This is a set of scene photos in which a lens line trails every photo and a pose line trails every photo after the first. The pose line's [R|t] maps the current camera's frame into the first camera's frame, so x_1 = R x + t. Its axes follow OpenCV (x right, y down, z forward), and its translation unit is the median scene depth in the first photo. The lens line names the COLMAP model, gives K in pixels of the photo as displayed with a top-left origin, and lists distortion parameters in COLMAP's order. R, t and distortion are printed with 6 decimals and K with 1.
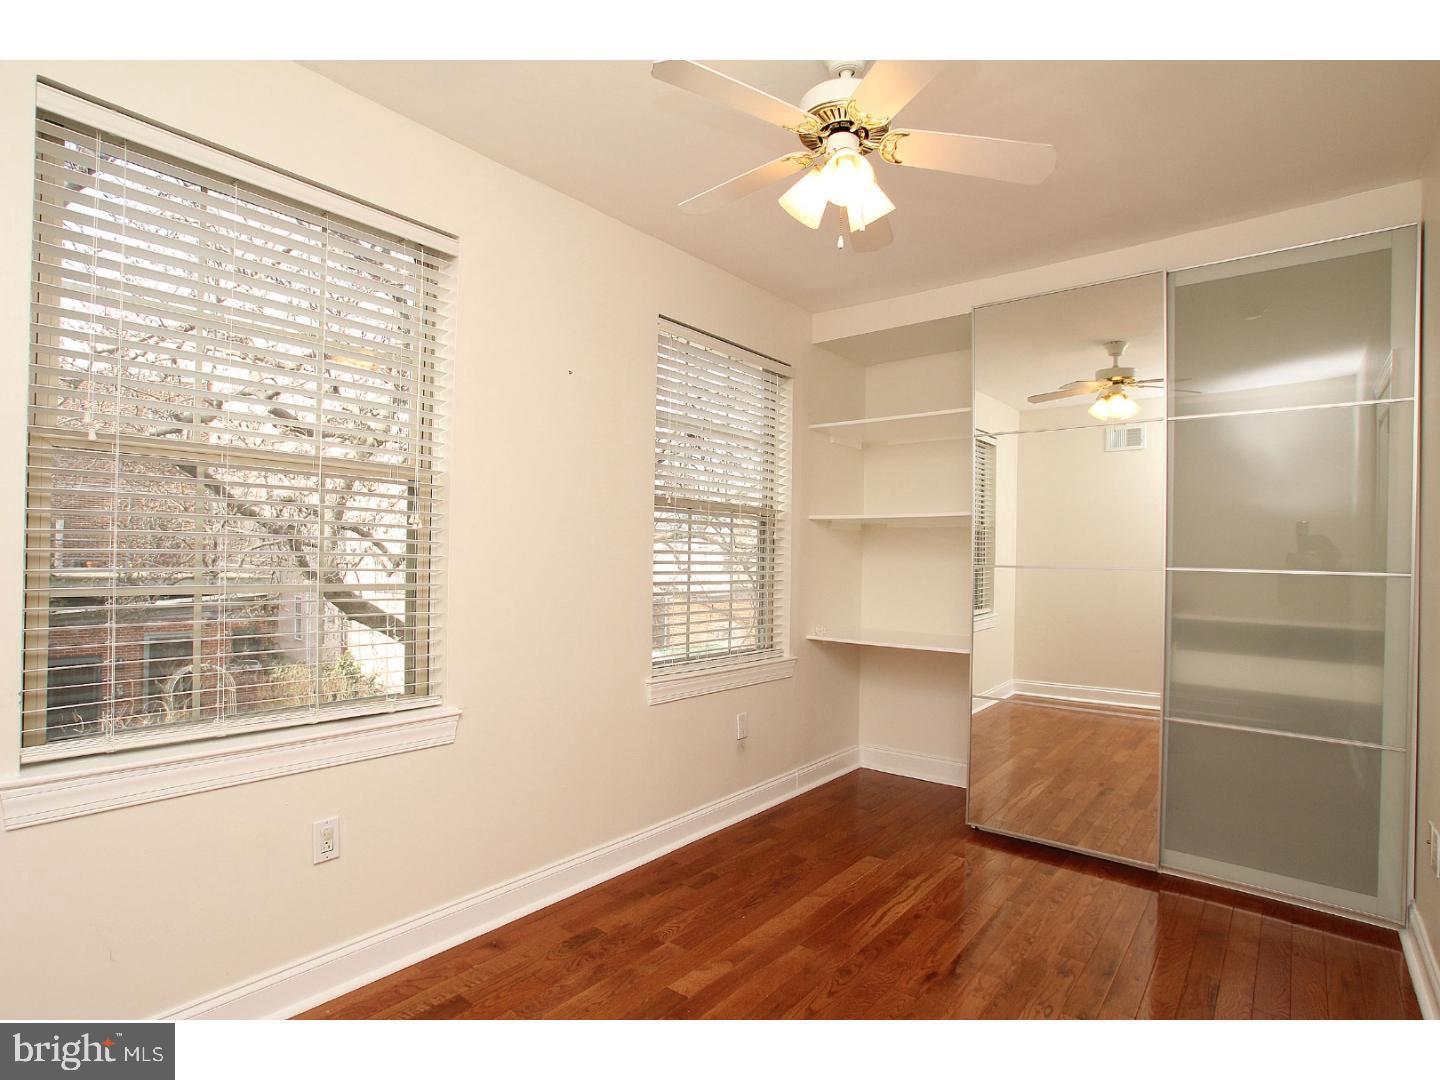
lens RADIAL K [[744.8, 0, 721.9], [0, 744.8, 549.5], [0, 0, 1]] dist [-0.046187, 0.020793]
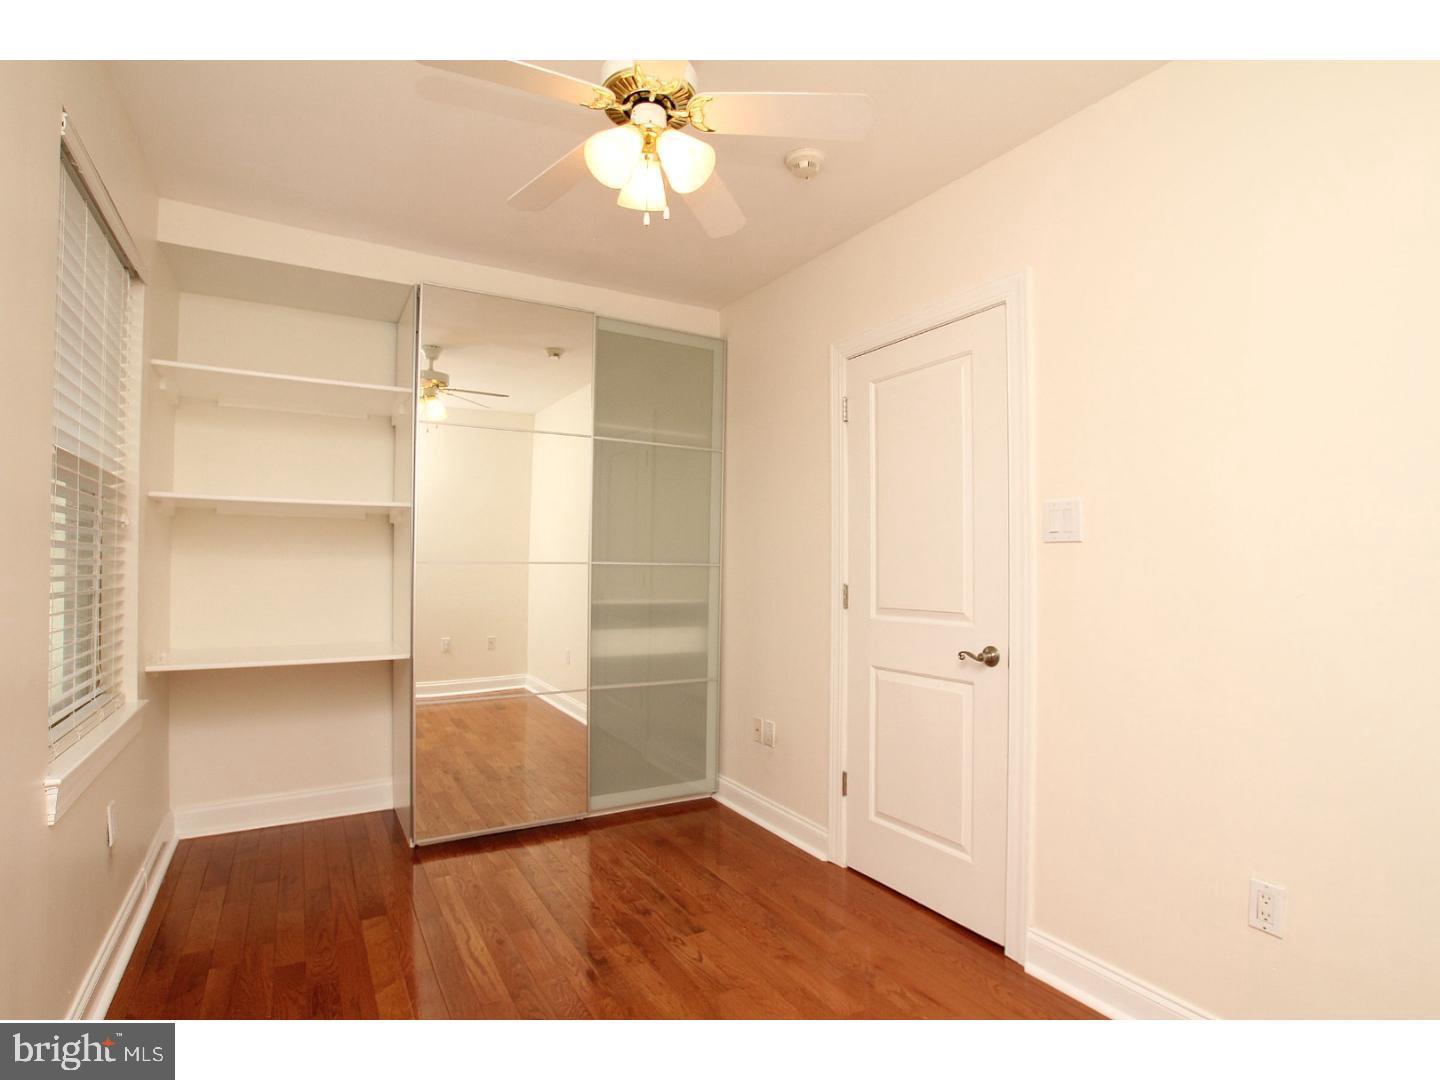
lens RADIAL K [[744.8, 0, 721.9], [0, 744.8, 549.5], [0, 0, 1]] dist [-0.046187, 0.020793]
pose [[0.340928, 0.003155, 0.940084, -0.435705], [-0.009483, 0.999955, 0.000083, 0.001974], [-0.940041, -0.008943, 0.340943, 0.364792]]
